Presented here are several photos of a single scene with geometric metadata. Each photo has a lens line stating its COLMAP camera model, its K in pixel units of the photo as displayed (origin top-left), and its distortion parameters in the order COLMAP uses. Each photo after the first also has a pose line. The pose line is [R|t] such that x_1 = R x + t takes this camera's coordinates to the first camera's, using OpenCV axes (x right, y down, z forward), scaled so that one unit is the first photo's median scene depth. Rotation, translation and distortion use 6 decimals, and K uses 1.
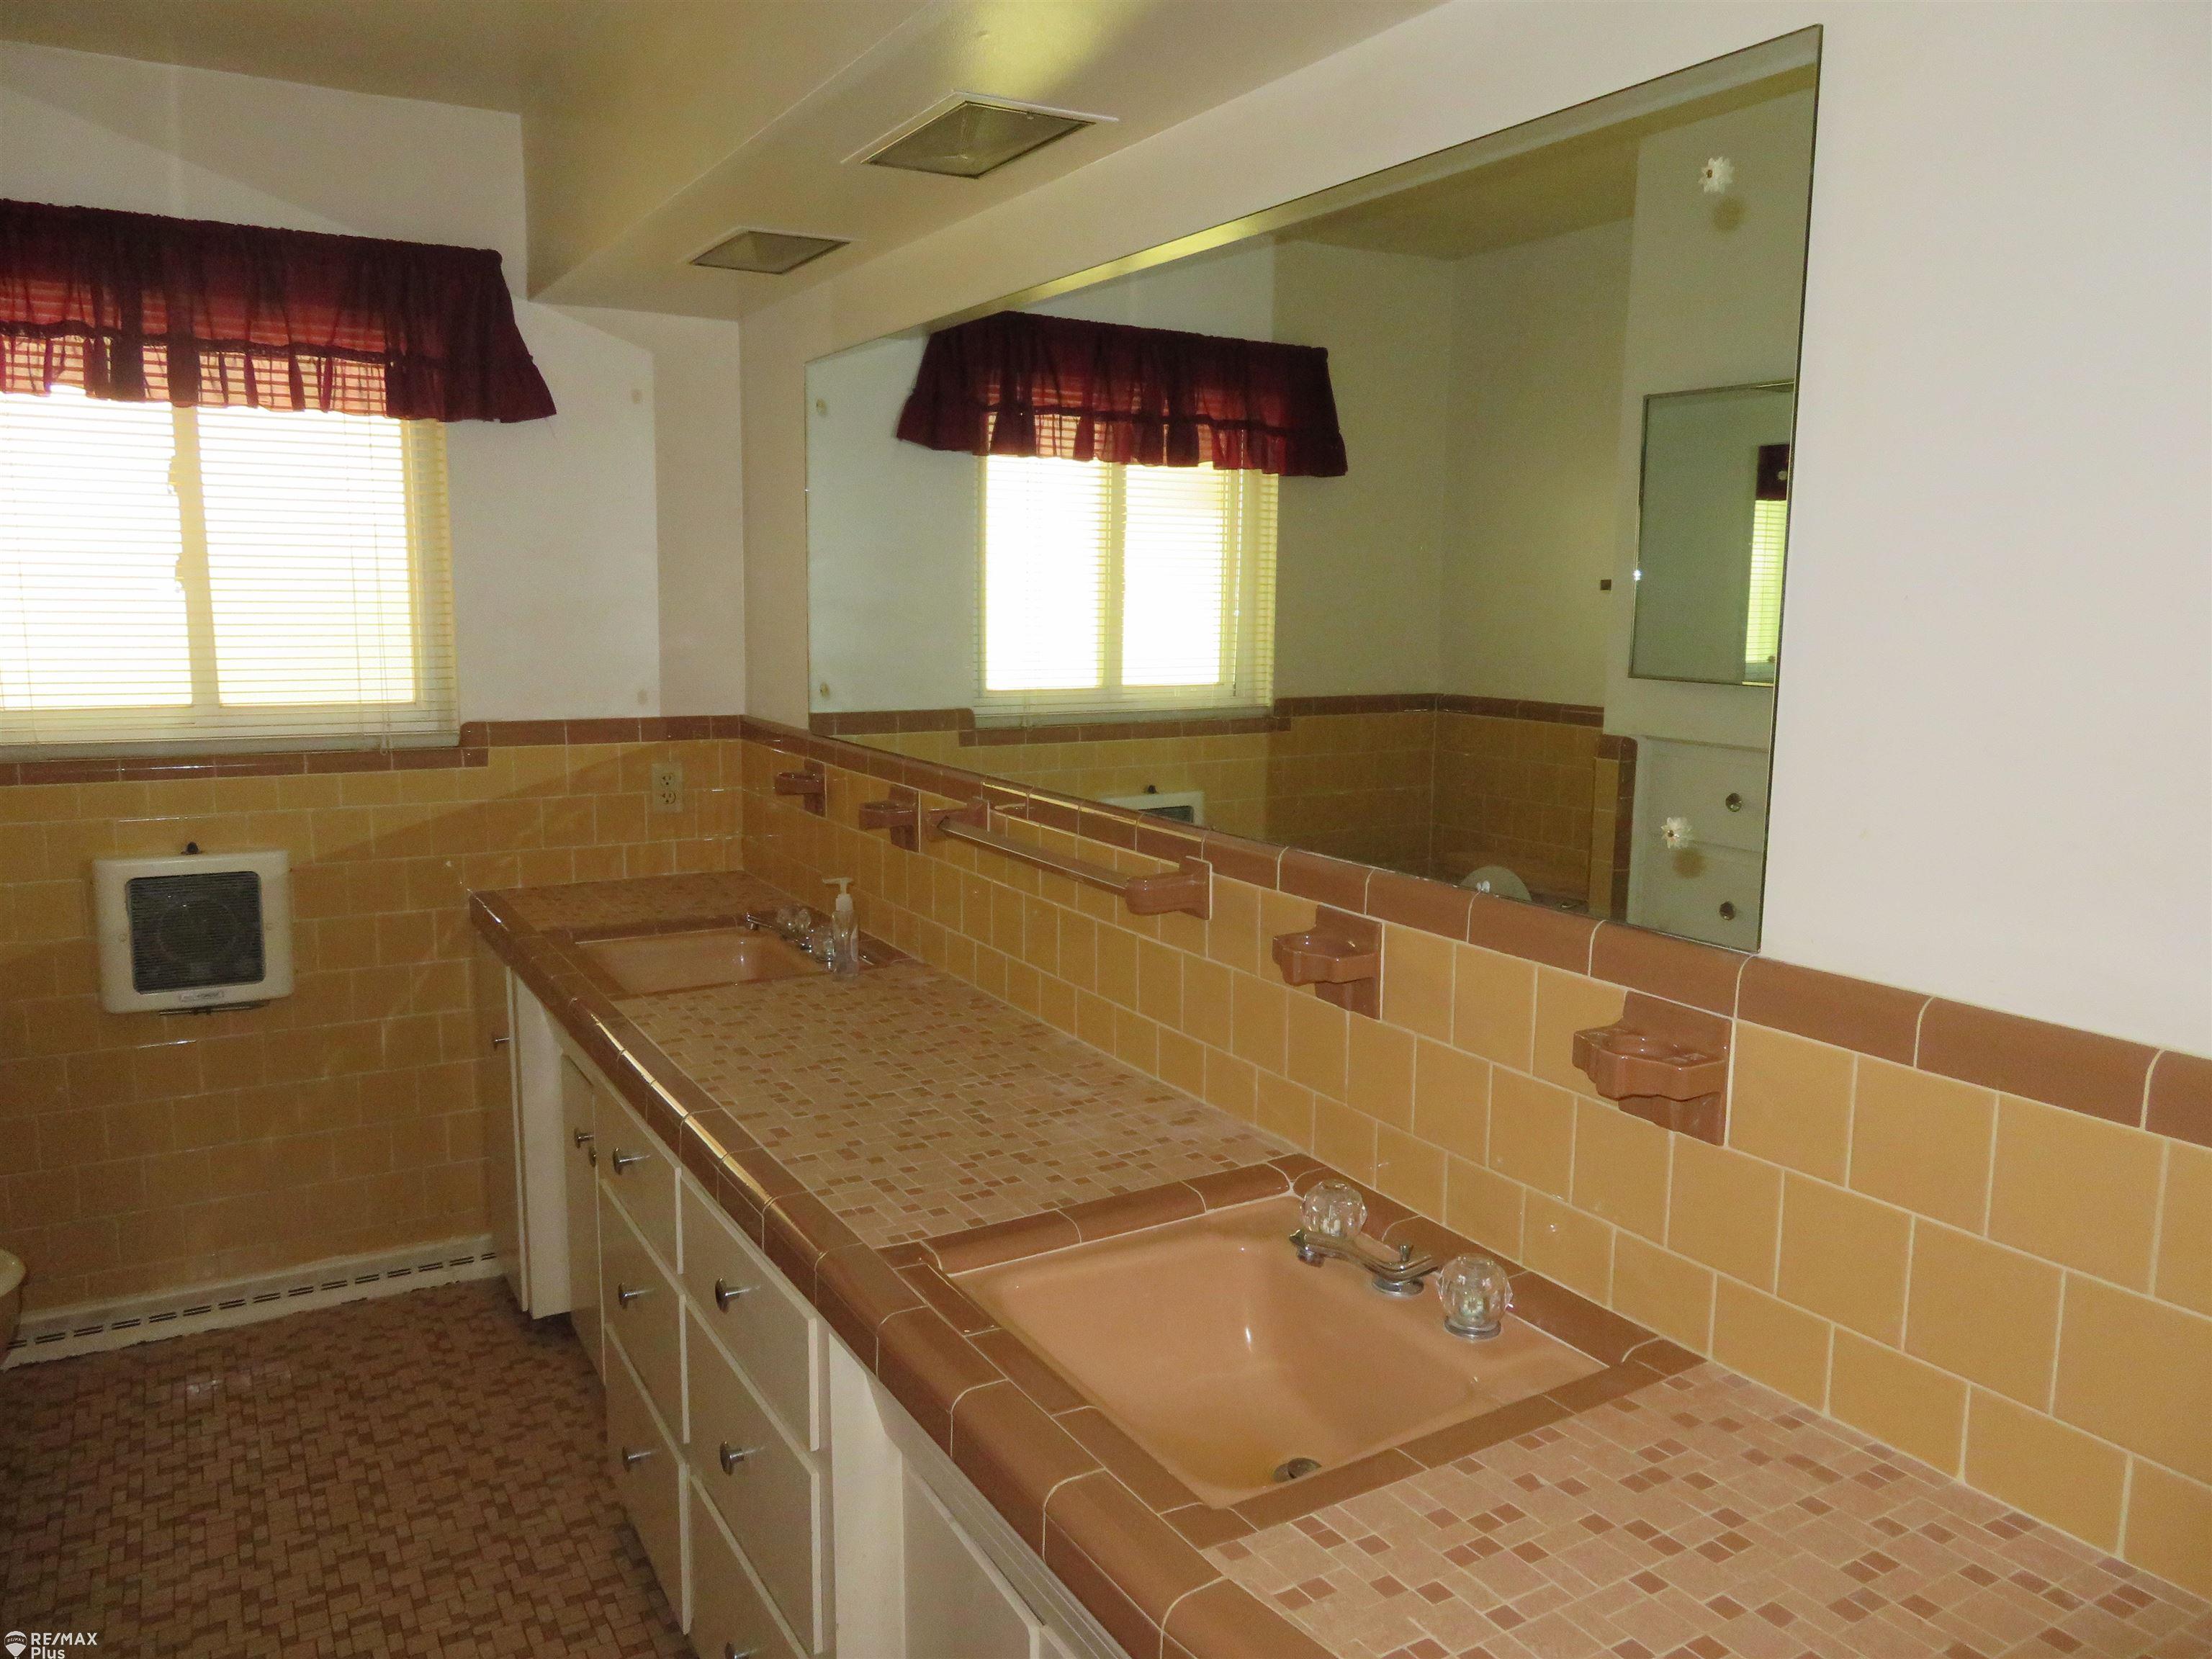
lens RADIAL K [[1575.7, 0, 1105.4], [0, 1575.7, 828.5], [0, 0, 1]] dist [-0.011269, 0.015283]
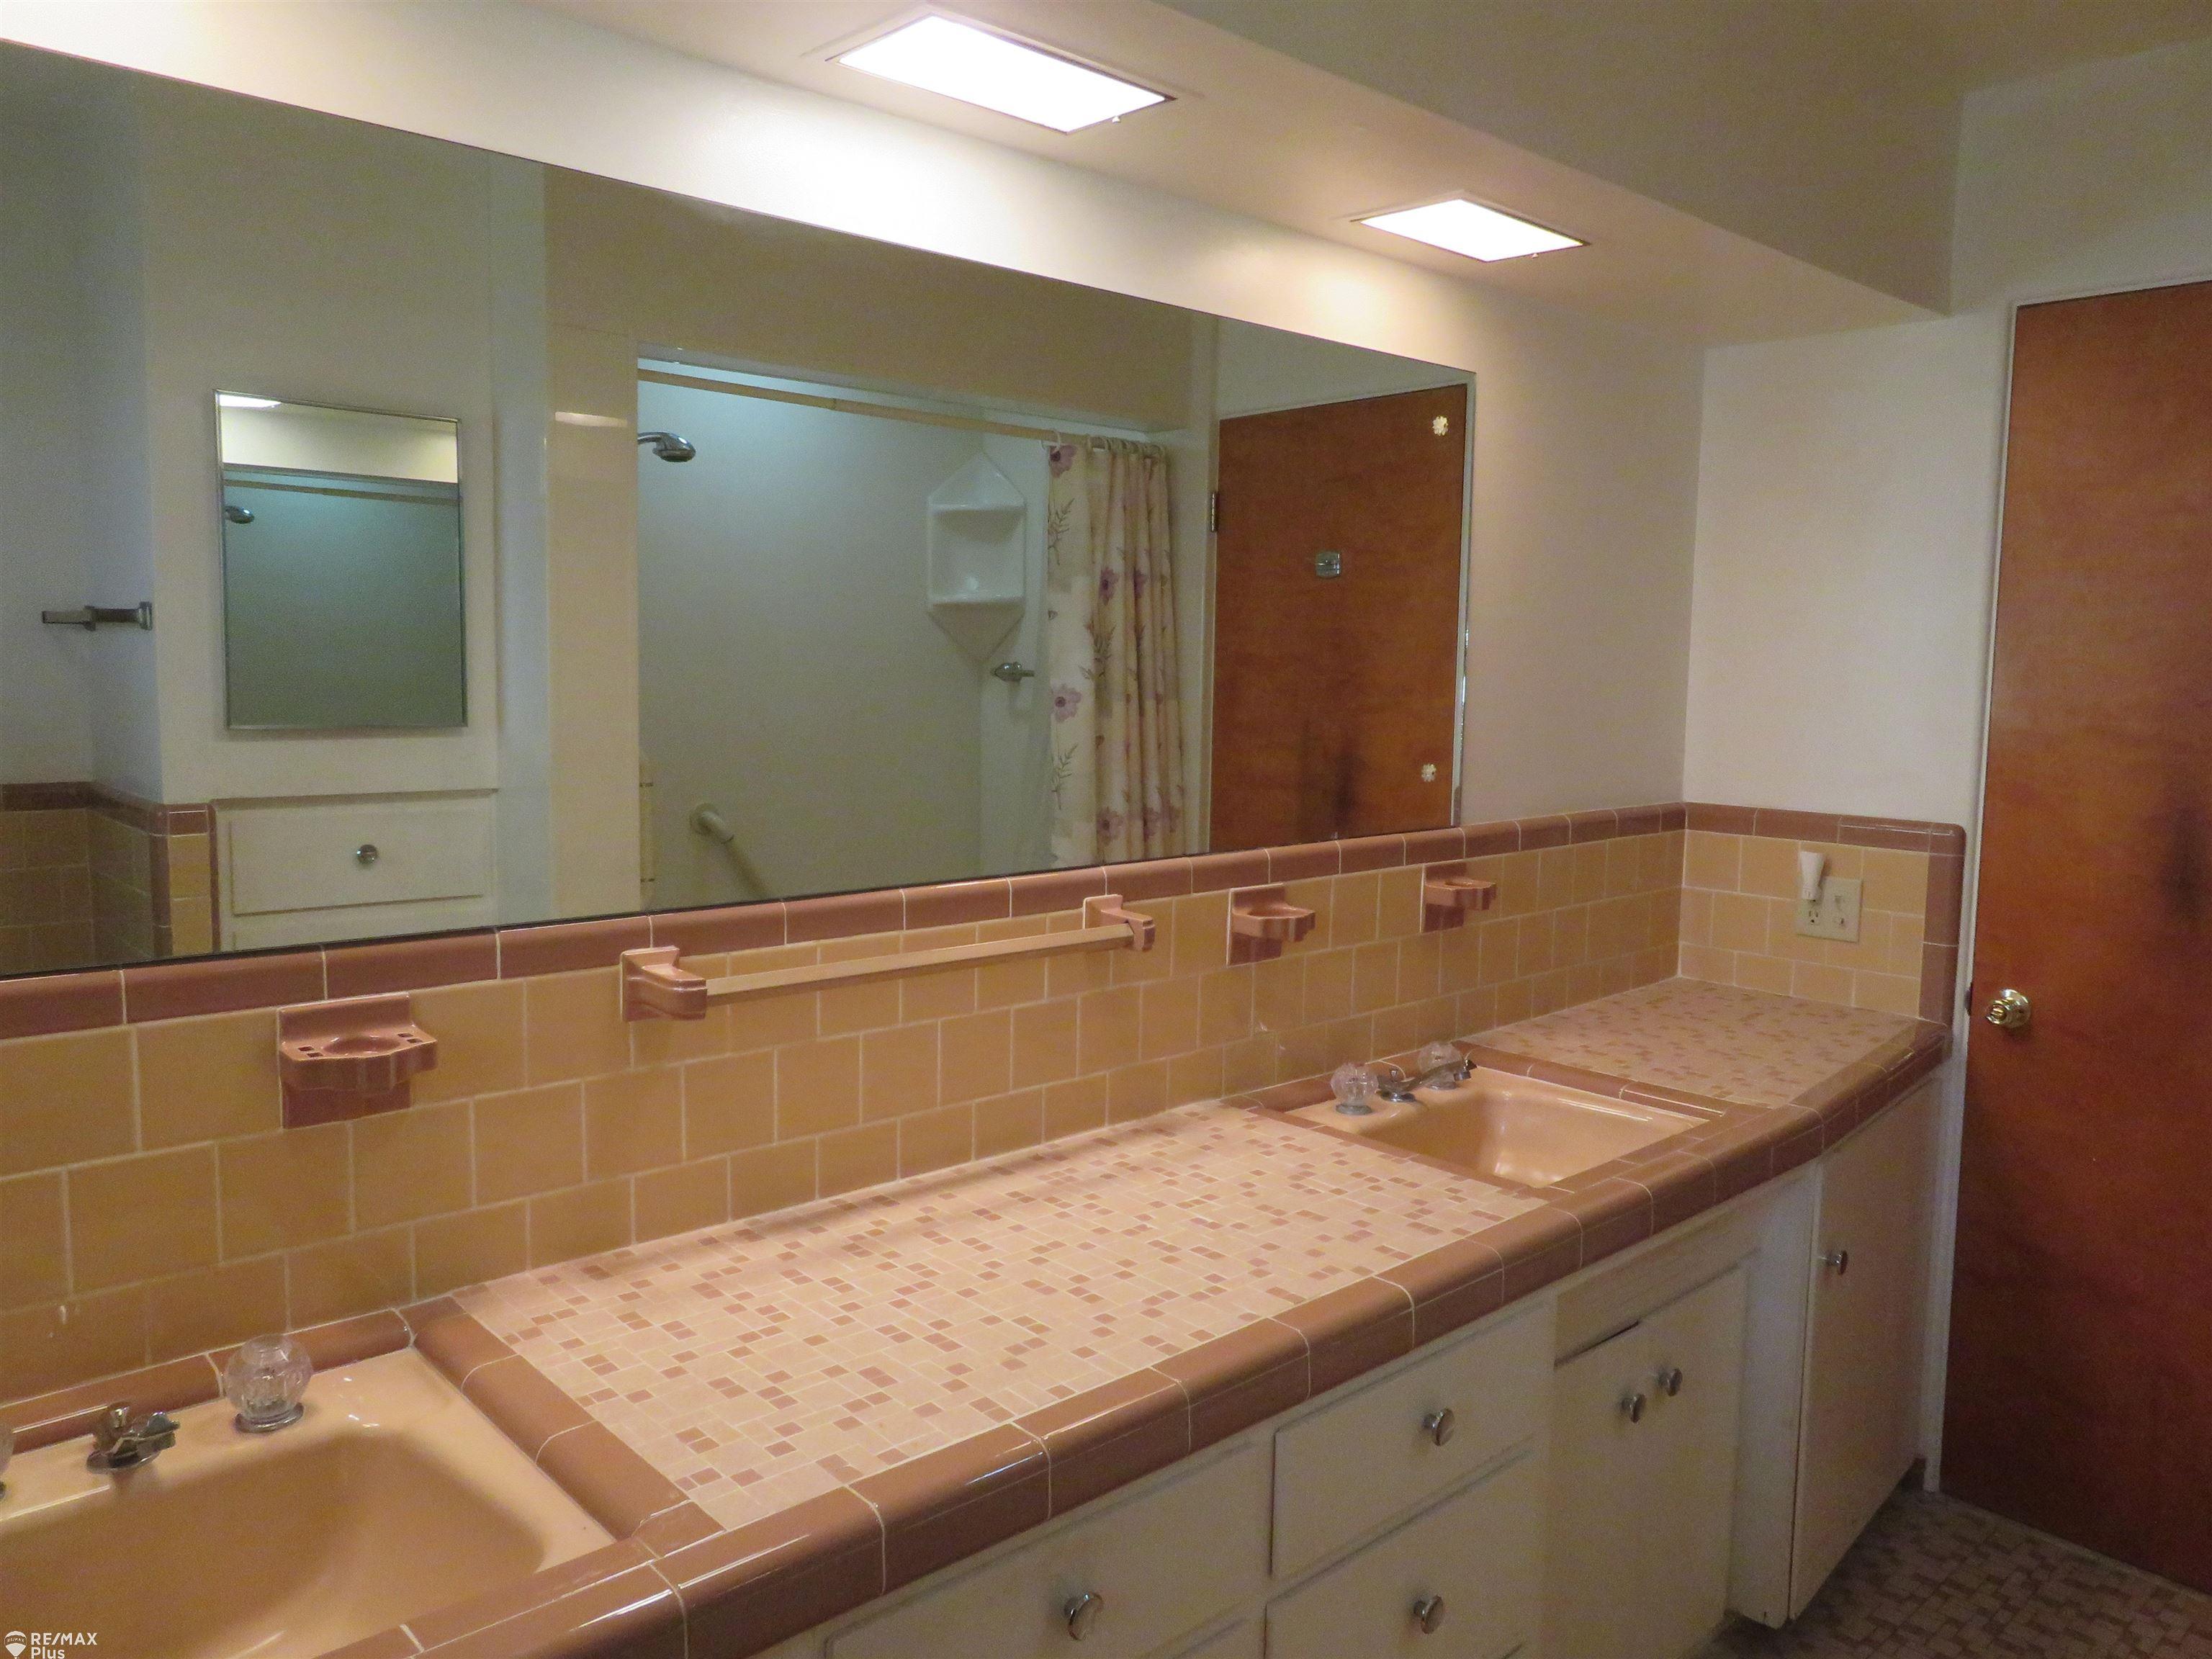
lens RADIAL K [[1575.7, 0, 1105.3], [0, 1575.7, 825.5], [0, 0, 1]] dist [-0.011269, 0.015283]
pose [[-0.227197, -0.102485, 0.968441, -0.935500], [0.124850, 0.983176, 0.133334, -0.162852], [-0.965813, 0.151203, -0.210579, 1.209506]]
